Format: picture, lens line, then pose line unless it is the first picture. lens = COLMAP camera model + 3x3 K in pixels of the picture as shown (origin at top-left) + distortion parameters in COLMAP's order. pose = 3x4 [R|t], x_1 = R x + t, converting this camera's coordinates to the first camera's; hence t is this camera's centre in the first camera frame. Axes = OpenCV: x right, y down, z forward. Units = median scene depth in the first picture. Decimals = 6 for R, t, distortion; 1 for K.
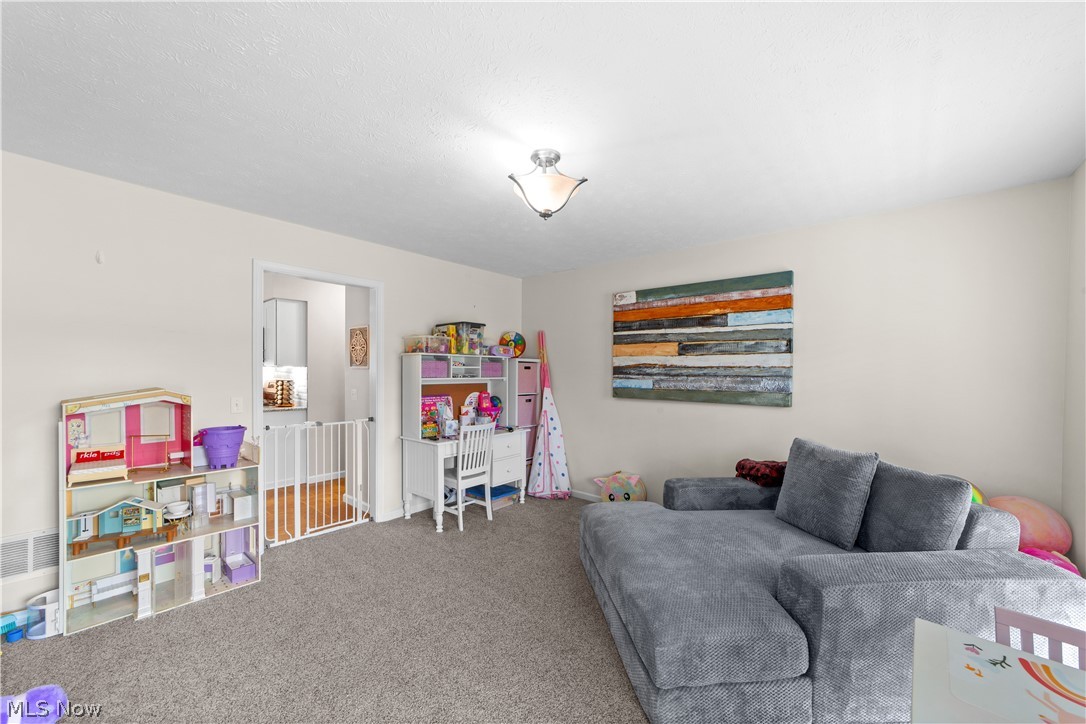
lens RADIAL K [[418.0, 0, 543.2], [0, 418.0, 368.8], [0, 0, 1]] dist [-0.014761, 0.006413]
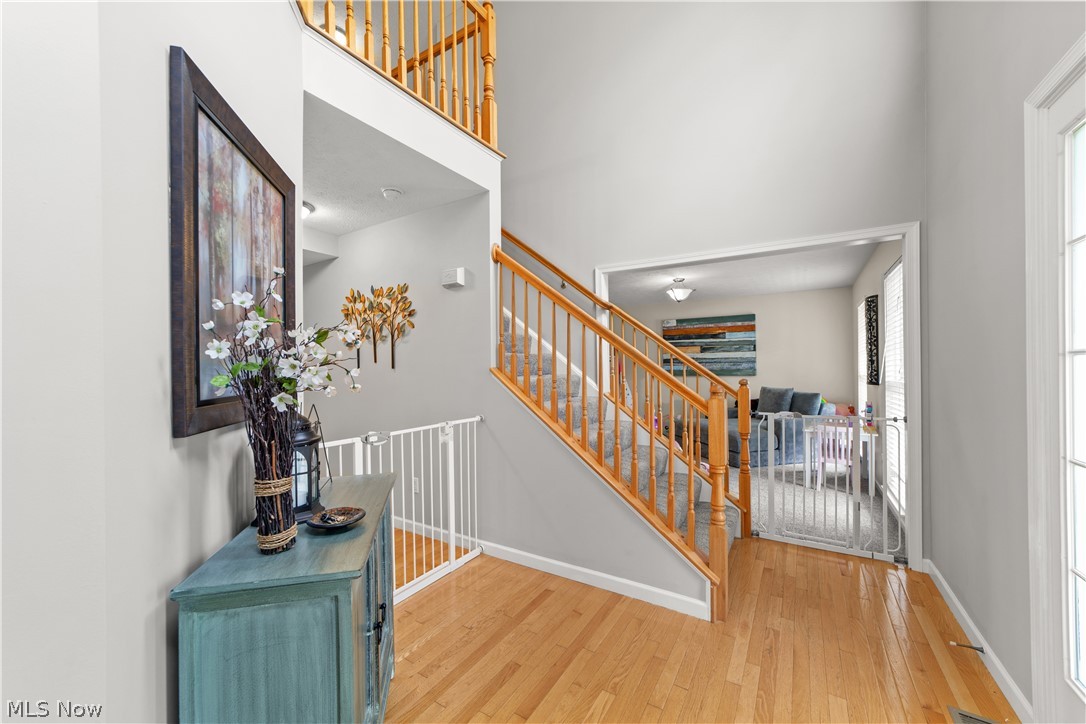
lens RADIAL K [[418.0, 0, 543.0], [0, 418.0, 361.3], [0, 0, 1]] dist [-0.014761, 0.006413]
pose [[0.986955, -0.017344, 0.160060, -0.861595], [0.019106, 0.999773, -0.009473, 0.015616], [-0.159859, 0.012408, 0.987062, -0.990854]]
